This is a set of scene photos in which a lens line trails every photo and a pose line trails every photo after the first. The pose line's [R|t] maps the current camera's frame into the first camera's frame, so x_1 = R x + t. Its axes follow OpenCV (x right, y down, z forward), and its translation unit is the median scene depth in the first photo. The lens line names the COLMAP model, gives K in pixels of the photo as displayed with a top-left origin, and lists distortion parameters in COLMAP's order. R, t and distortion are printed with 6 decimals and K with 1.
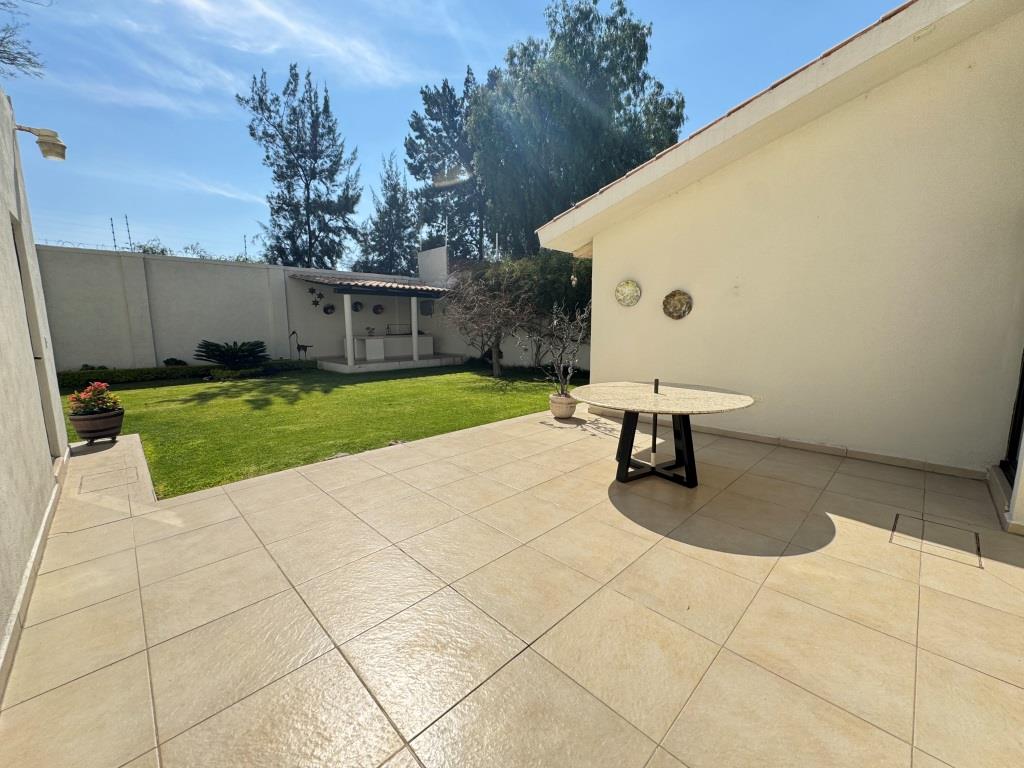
lens RADIAL K [[410.3, 0, 505.8], [0, 410.3, 384.4], [0, 0, 1]] dist [-0.005813, 0.001557]
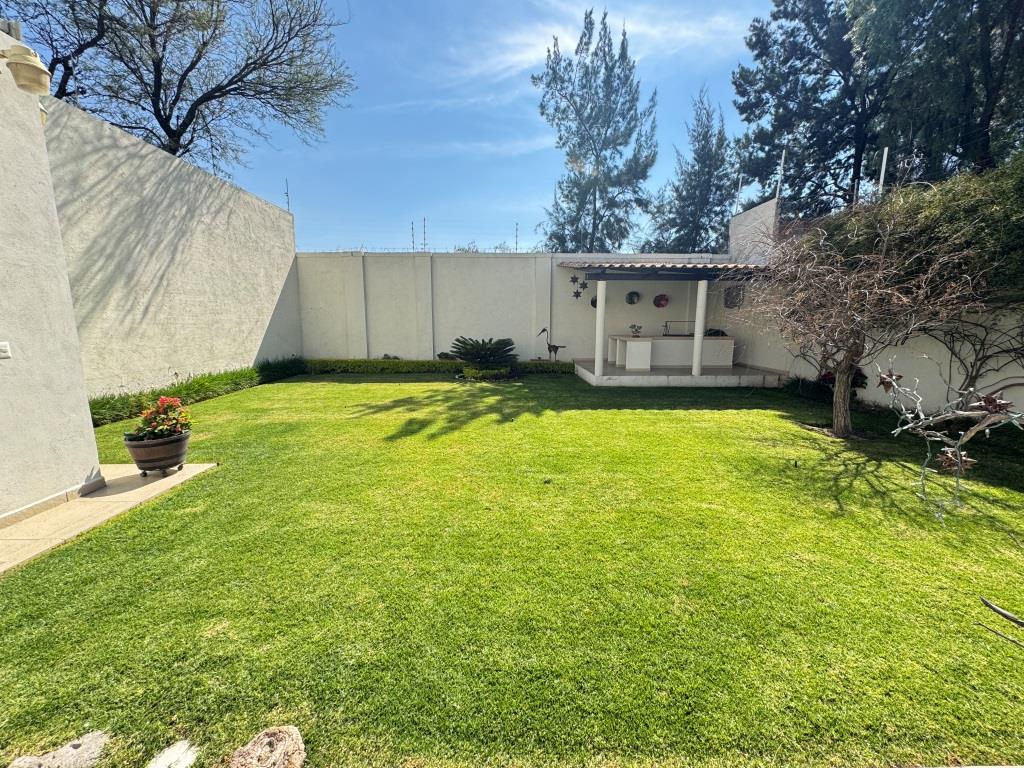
lens RADIAL K [[410.3, 0, 508.6], [0, 410.3, 380.2], [0, 0, 1]] dist [-0.005813, 0.001557]
pose [[0.732795, 0.105398, -0.672237, 0.007078], [-0.101335, 0.993818, 0.045354, -0.045766], [0.672862, 0.034886, 0.738945, 0.275958]]
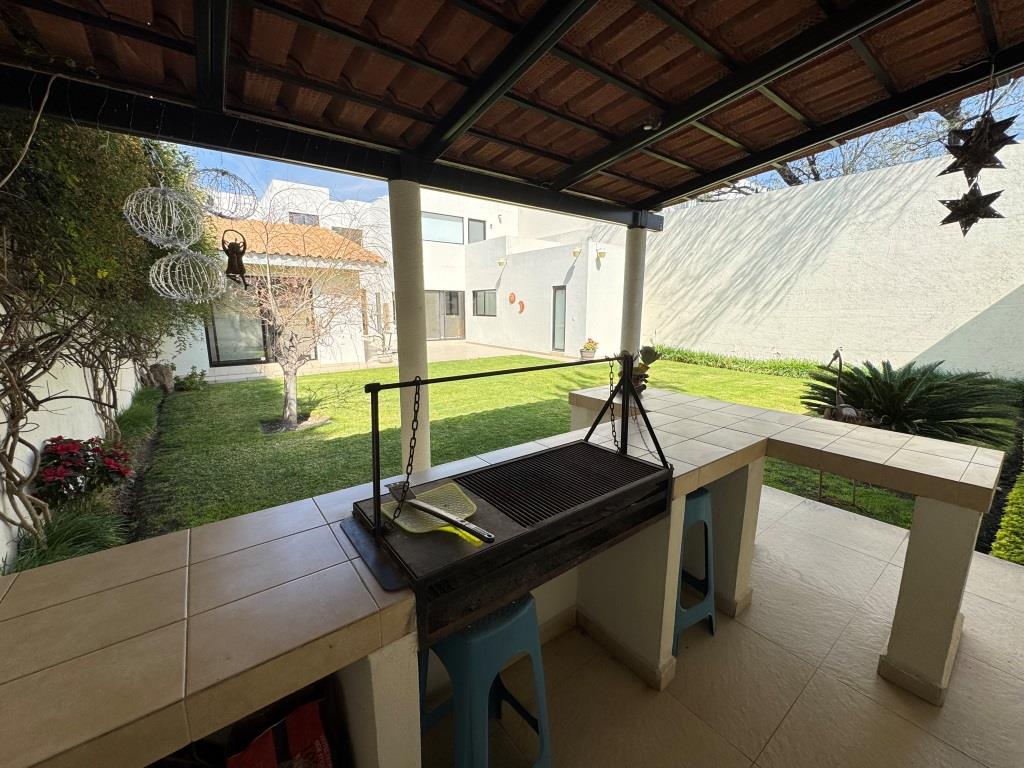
lens RADIAL K [[410.3, 0, 511.5], [0, 410.3, 385.7], [0, 0, 1]] dist [-0.005813, 0.001557]
pose [[-0.993829, -0.018513, 0.109369, -0.269866], [0.017451, 0.947602, 0.318976, -0.166081], [-0.109543, 0.318917, -0.941431, 1.089132]]
